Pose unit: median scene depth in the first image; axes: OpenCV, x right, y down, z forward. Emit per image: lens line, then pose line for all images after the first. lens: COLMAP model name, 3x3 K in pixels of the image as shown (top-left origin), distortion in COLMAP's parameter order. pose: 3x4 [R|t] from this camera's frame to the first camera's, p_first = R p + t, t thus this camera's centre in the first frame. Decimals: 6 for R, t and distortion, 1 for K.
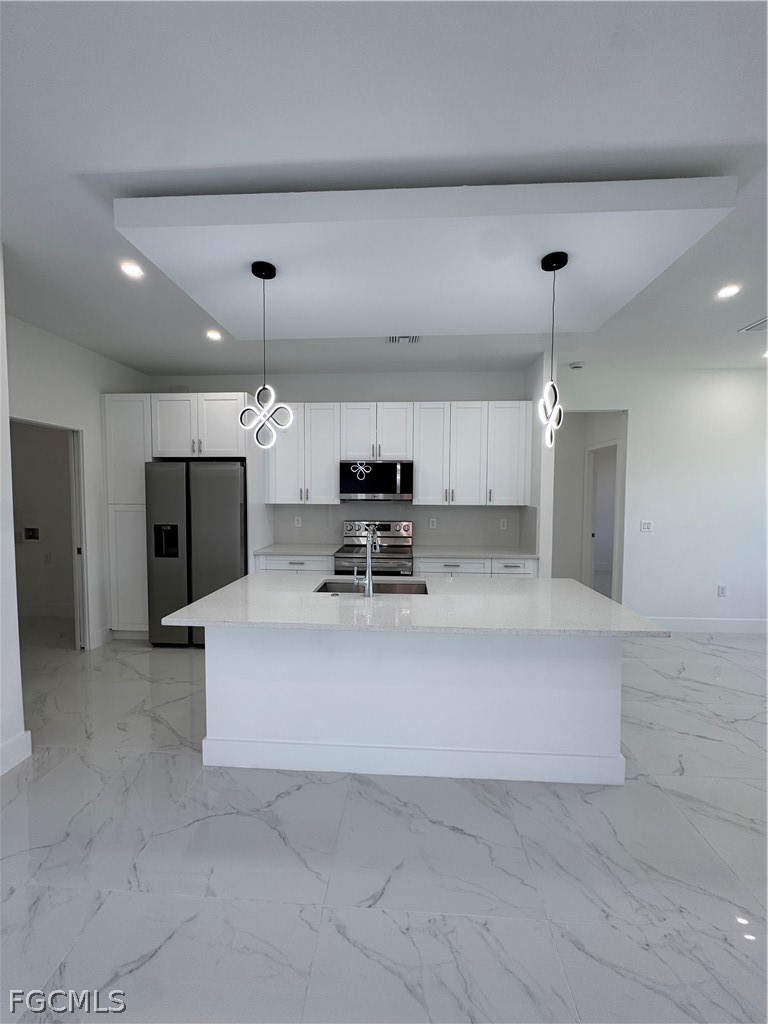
lens RADIAL K [[410.5, 0, 384.4], [0, 410.5, 512.7], [0, 0, 1]] dist [-0.004116, 0.000481]
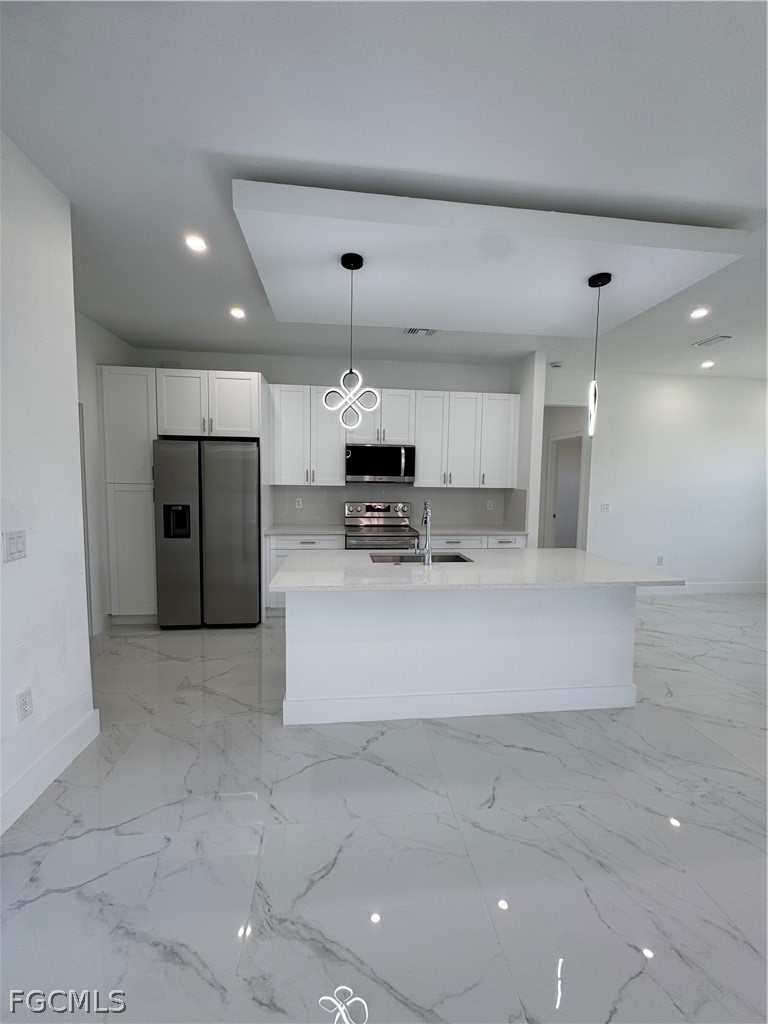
lens RADIAL K [[410.5, 0, 383.9], [0, 410.5, 513.0], [0, 0, 1]] dist [-0.004116, 0.000481]
pose [[0.984683, -0.003731, 0.174312, -0.213193], [-0.001834, 0.999494, 0.031752, 0.016372], [-0.174342, -0.031585, 0.984178, -0.047547]]
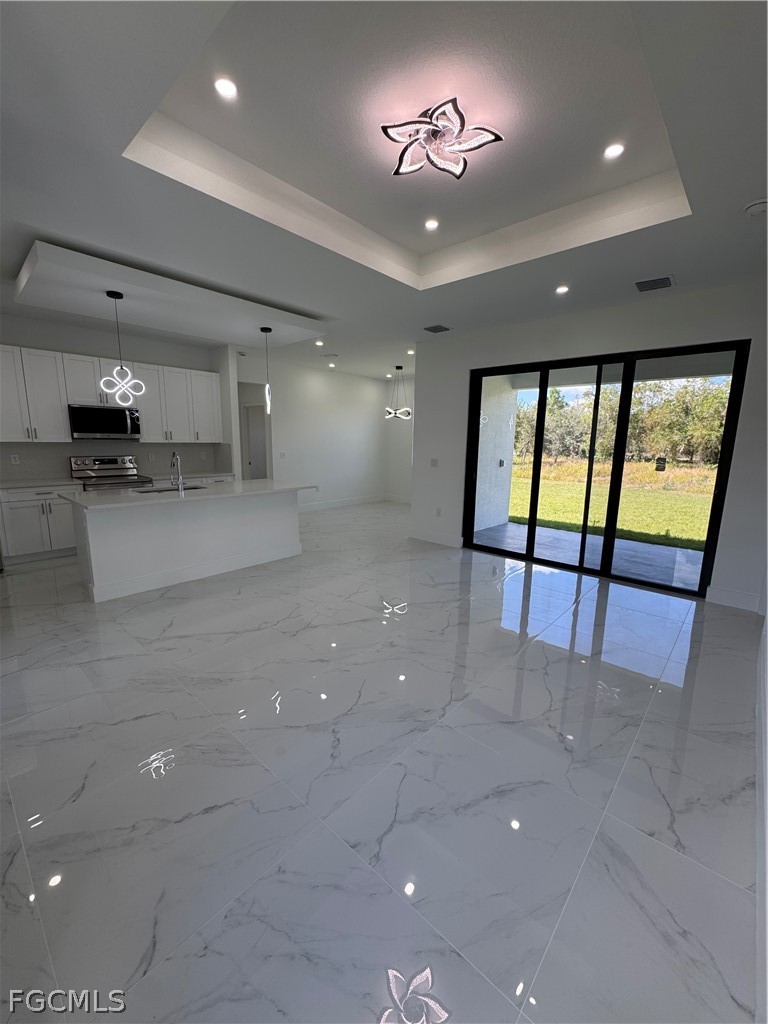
lens RADIAL K [[410.5, 0, 385.2], [0, 410.5, 515.2], [0, 0, 1]] dist [-0.004116, 0.000481]
pose [[0.622907, -0.137758, 0.770071, -0.535610], [0.026168, 0.987492, 0.155485, 0.030149], [-0.781858, -0.076701, 0.618720, -0.501558]]
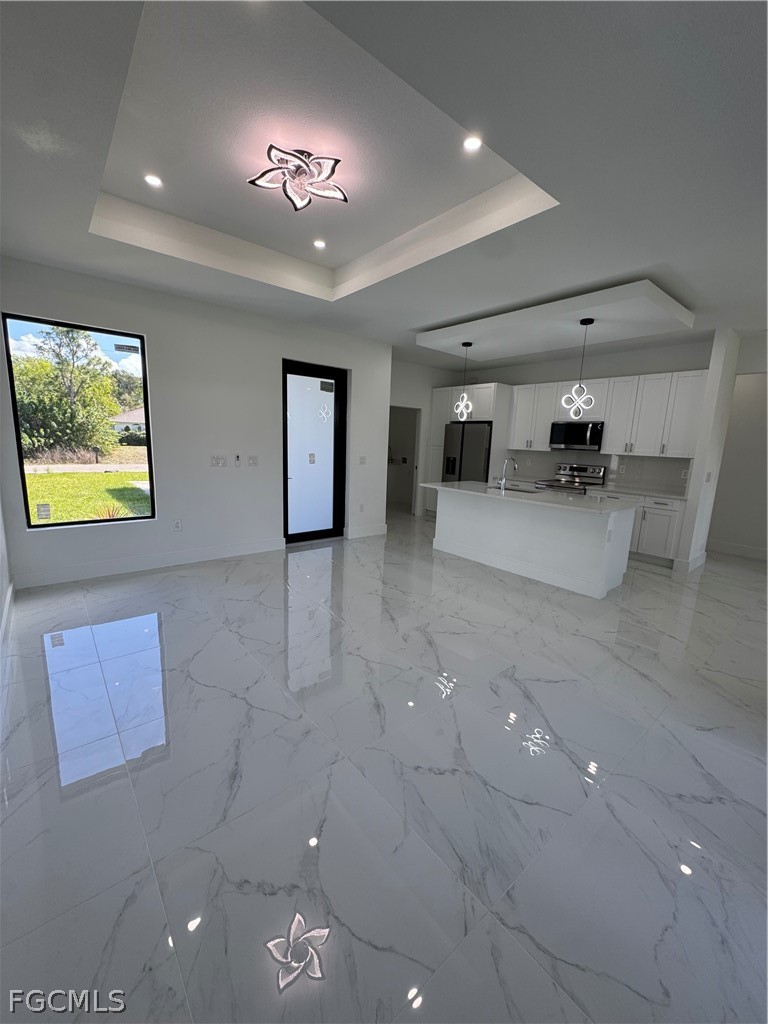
lens RADIAL K [[410.5, 0, 384.9], [0, 410.5, 510.2], [0, 0, 1]] dist [-0.004116, 0.000481]
pose [[0.684117, 0.144368, -0.714942, 0.647372], [-0.072311, 0.988811, 0.130477, 0.045450], [0.725779, -0.037563, 0.686902, -0.539103]]
